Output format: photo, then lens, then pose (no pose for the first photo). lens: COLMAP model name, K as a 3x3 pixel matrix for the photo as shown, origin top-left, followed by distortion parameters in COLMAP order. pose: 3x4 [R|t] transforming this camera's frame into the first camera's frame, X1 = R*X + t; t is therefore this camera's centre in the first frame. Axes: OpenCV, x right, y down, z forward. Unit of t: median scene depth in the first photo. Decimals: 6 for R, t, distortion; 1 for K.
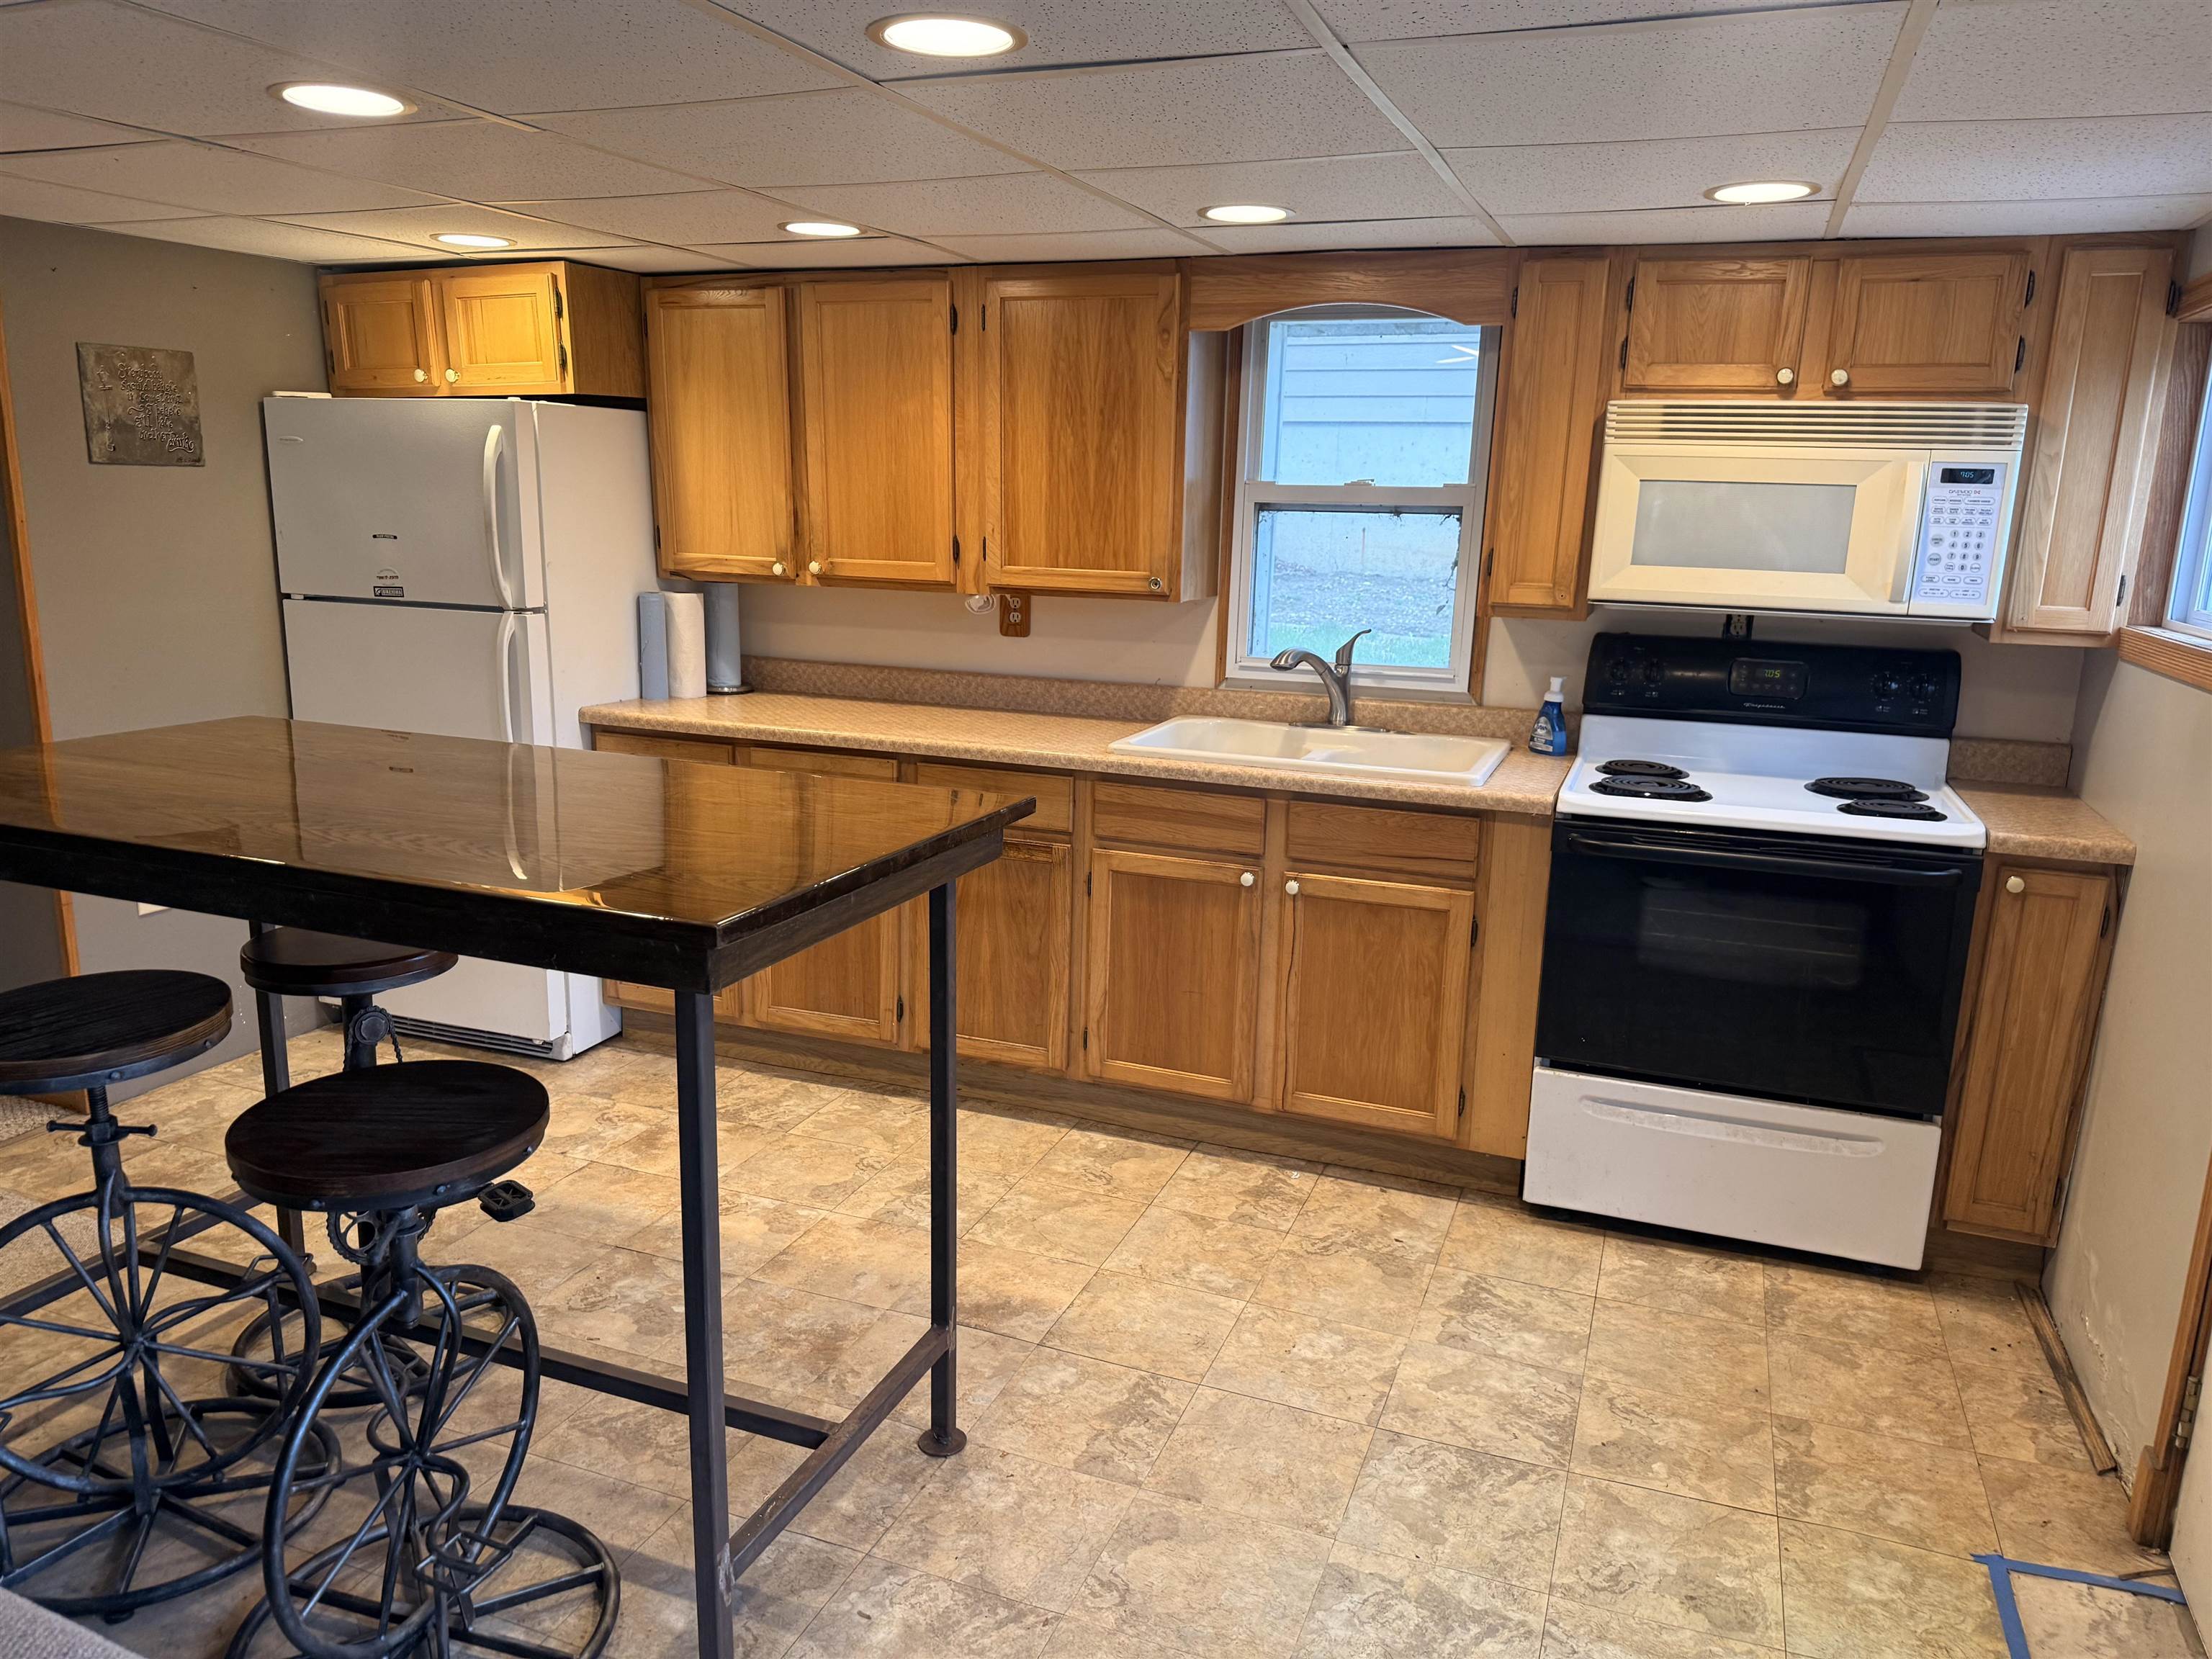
lens RADIAL K [[1525.7, 0, 1106.0], [0, 1525.7, 829.5], [0, 0, 1]] dist [0.119034, -0.182332]
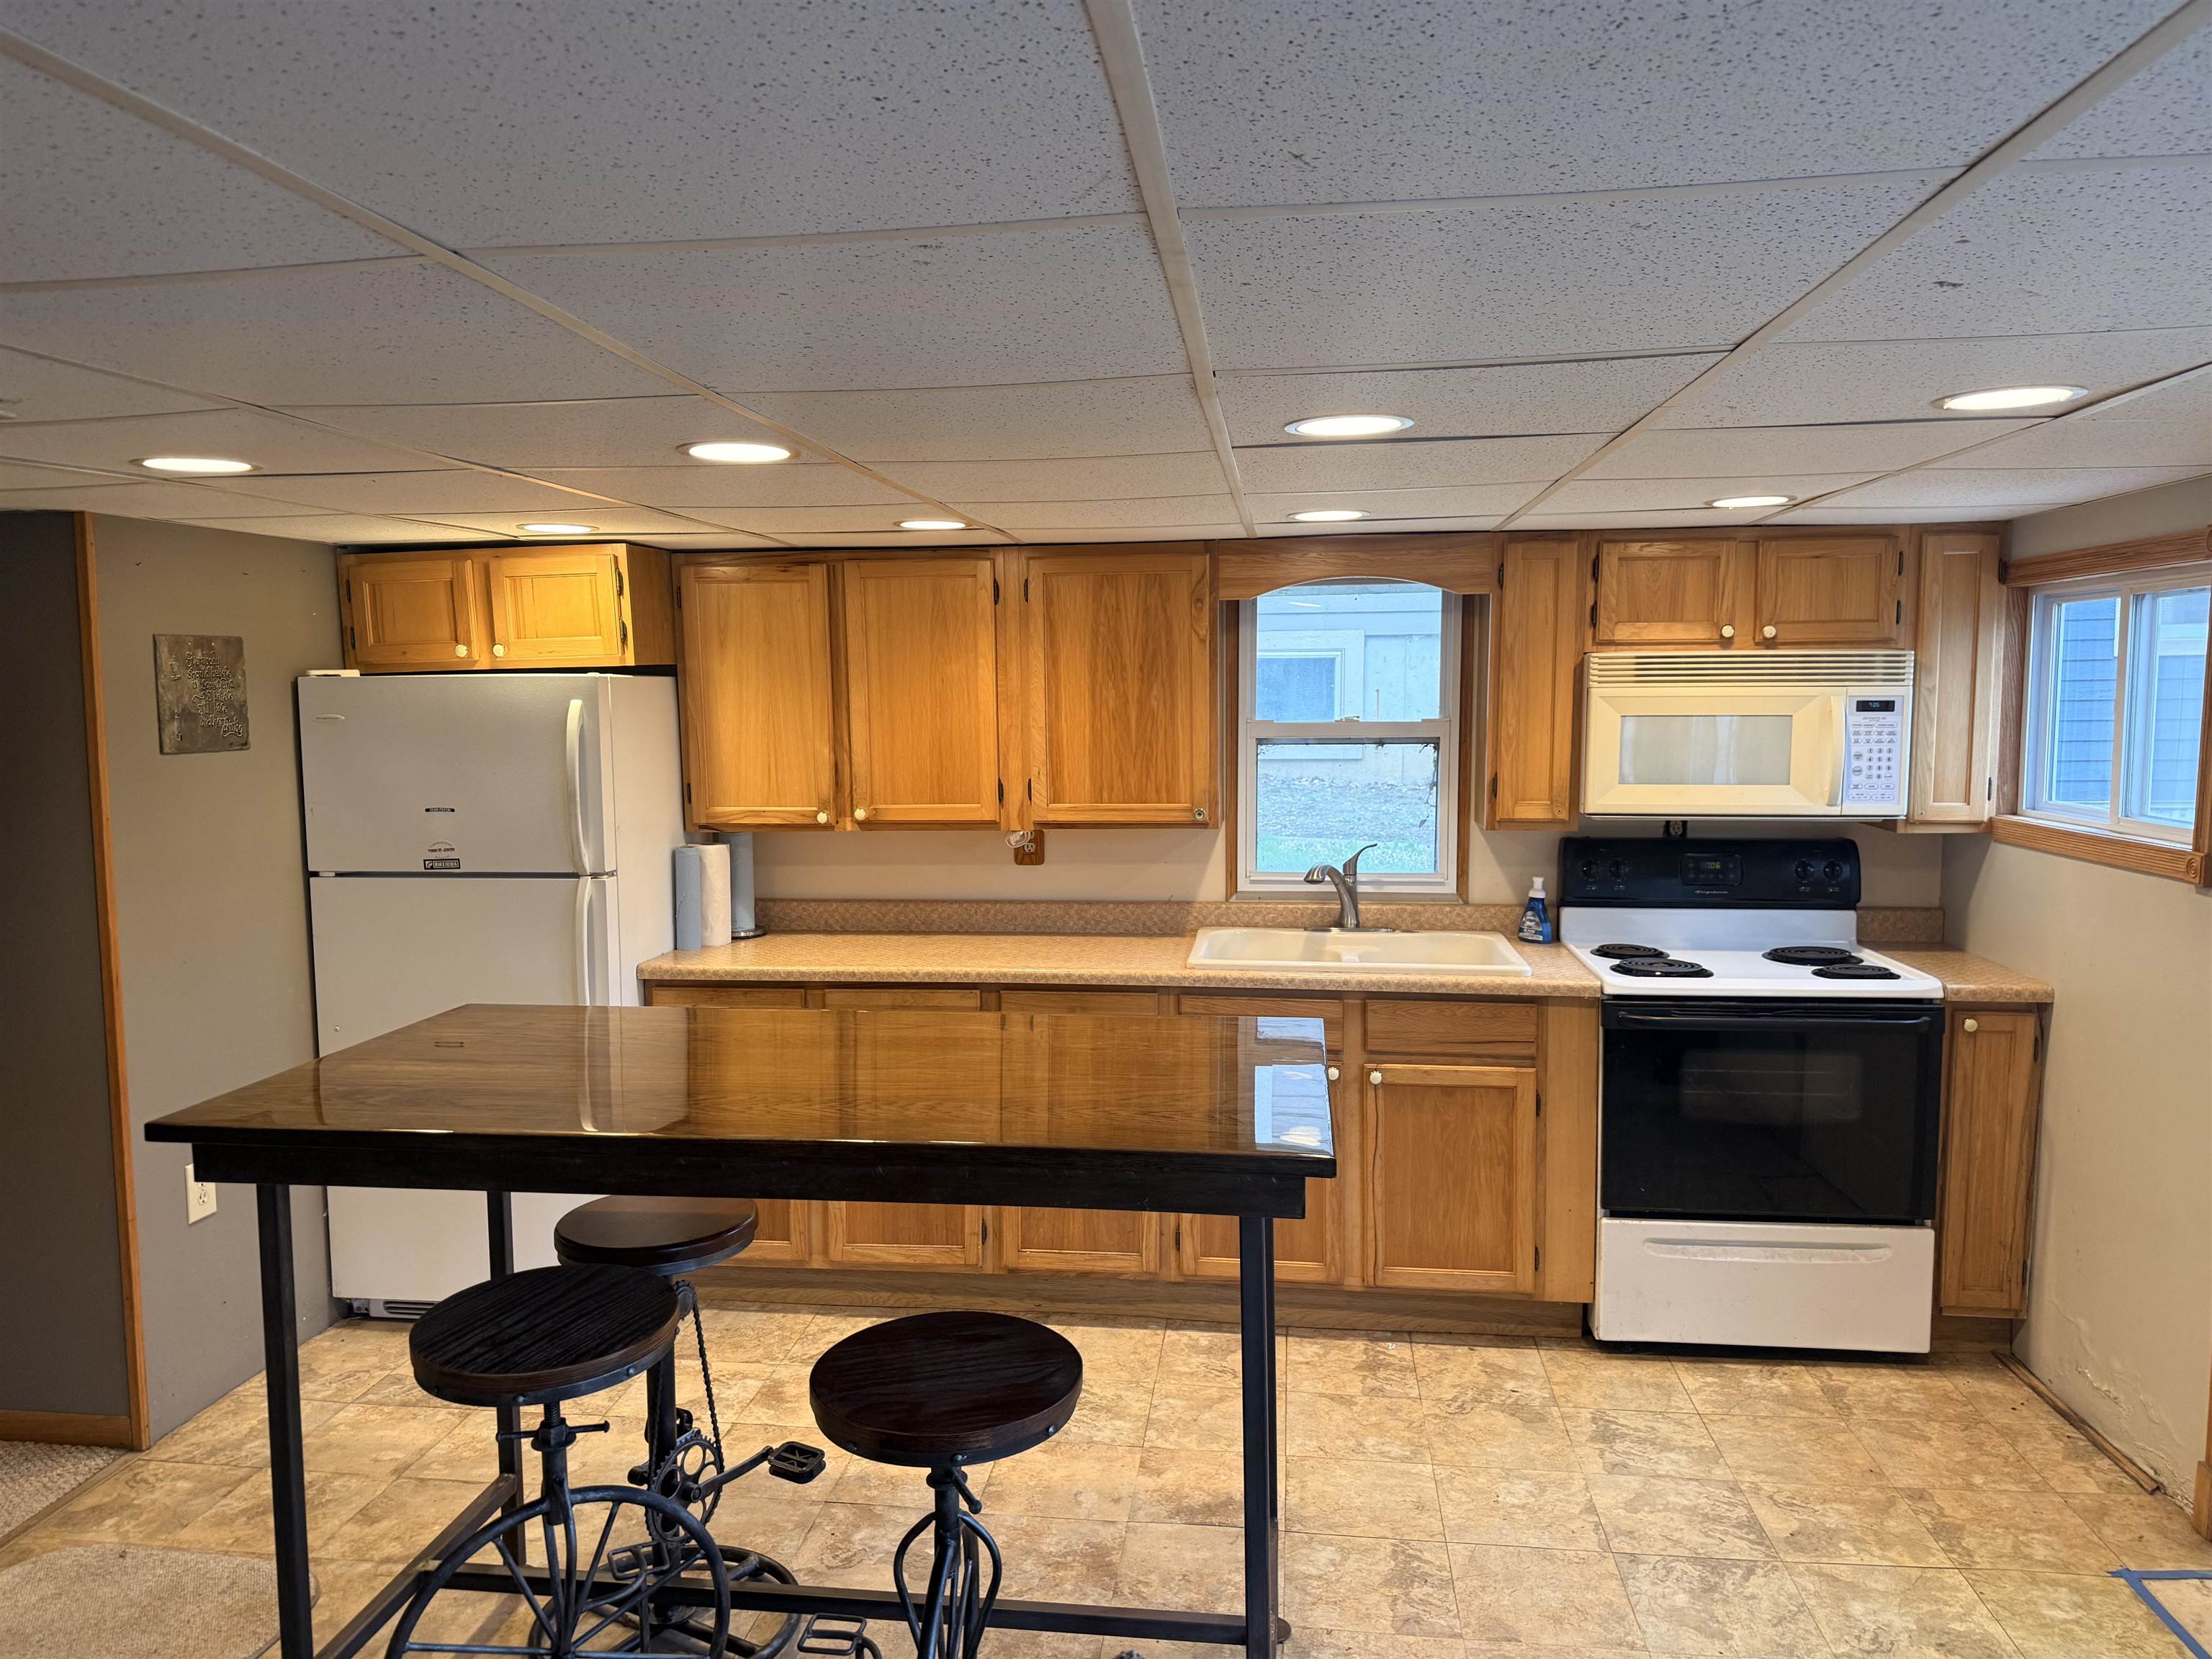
lens RADIAL K [[1534.4, 0, 1094.4], [0, 1534.4, 822.9], [0, 0, 1]] dist [0.071198, -0.085080]
pose [[0.971158, -0.054453, 0.232136, -0.326365], [0.083164, 0.989792, -0.115741, -0.033501], [-0.223464, 0.131708, 0.965773, -0.067779]]
